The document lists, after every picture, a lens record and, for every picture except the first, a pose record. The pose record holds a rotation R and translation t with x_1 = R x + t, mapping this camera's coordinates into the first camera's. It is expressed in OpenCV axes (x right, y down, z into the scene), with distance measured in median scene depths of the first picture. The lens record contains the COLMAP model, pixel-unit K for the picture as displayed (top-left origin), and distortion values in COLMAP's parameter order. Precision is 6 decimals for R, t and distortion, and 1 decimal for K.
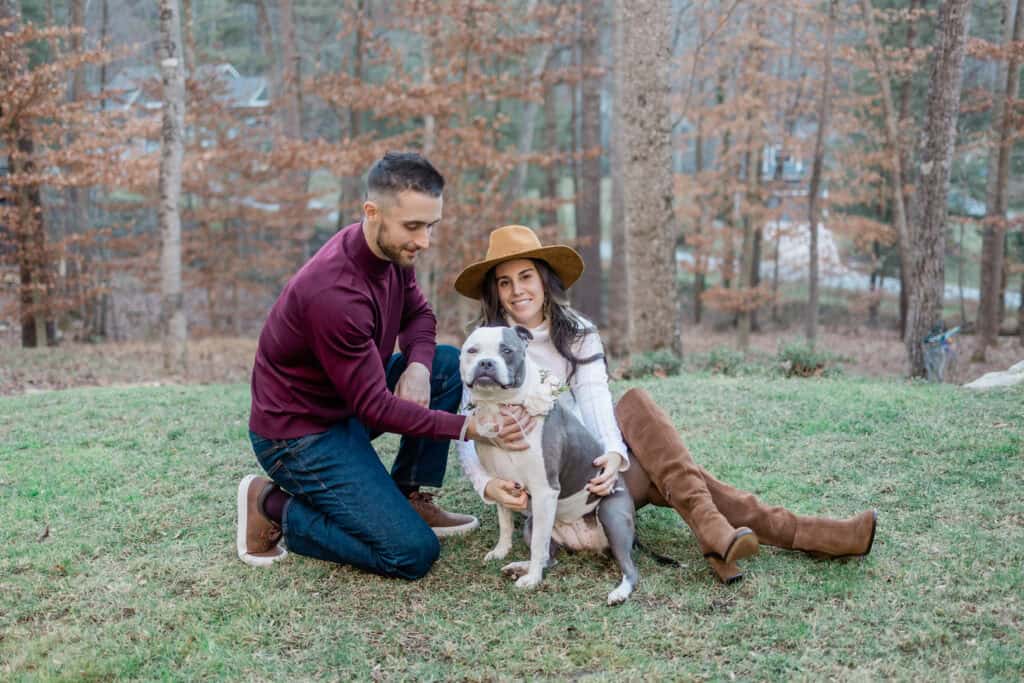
lens RADIAL K [[1201.5, 0, 512.6], [0, 1201.5, 392.4], [0, 0, 1]] dist [0.015246, -0.003011]
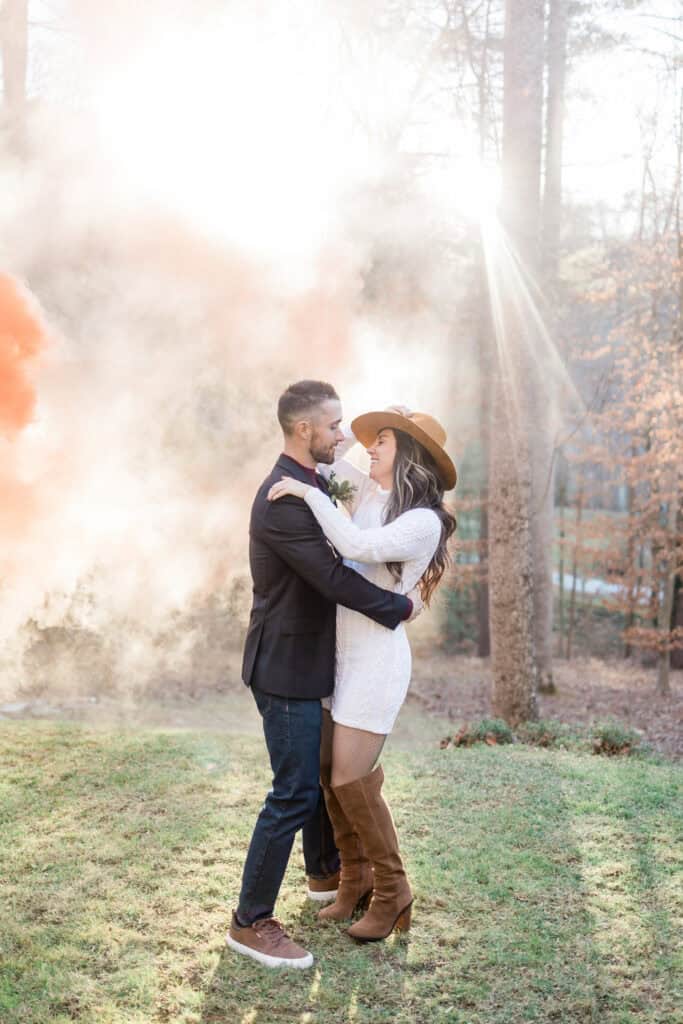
lens RADIAL K [[1176.2, 0, 338.7], [0, 1176.2, 465.0], [0, 0, 1]] dist [0.016361, 0.005393]
pose [[0.992721, 0.038468, -0.114126, 0.075325], [-0.060193, 0.979249, -0.193515, -0.036934], [0.104314, 0.198976, 0.974437, -0.133095]]
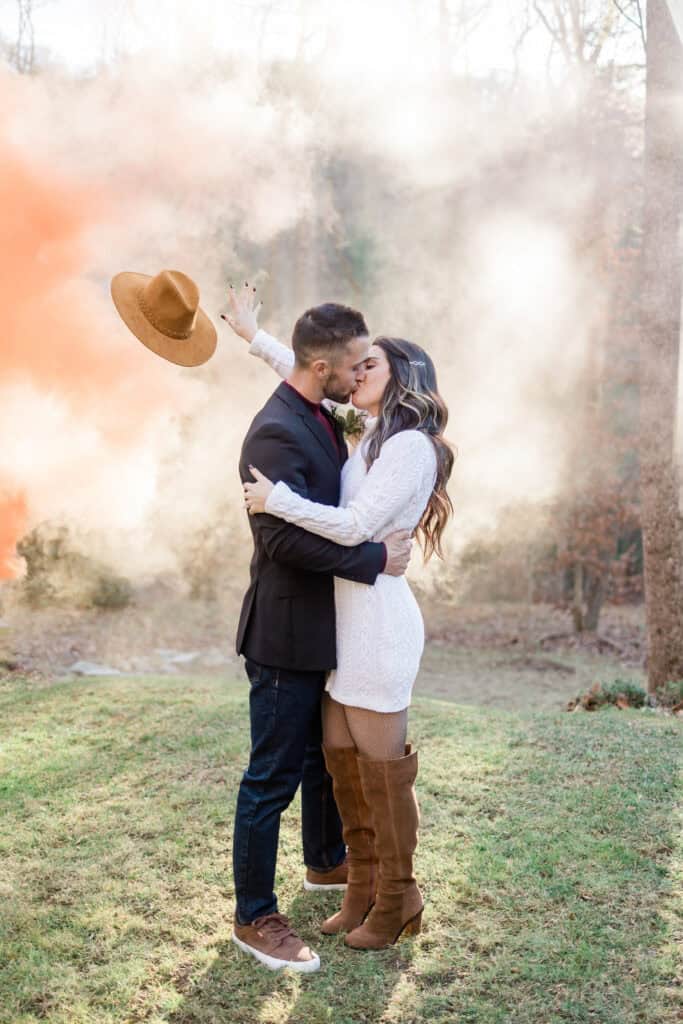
lens RADIAL K [[1176.2, 0, 338.7], [0, 1176.2, 465.0], [0, 0, 1]] dist [0.016361, 0.005393]
pose [[0.953543, 0.015486, -0.300858, 0.150372], [-0.059039, 0.988918, -0.136217, -0.051568], [0.295414, 0.147651, 0.943891, -0.049638]]
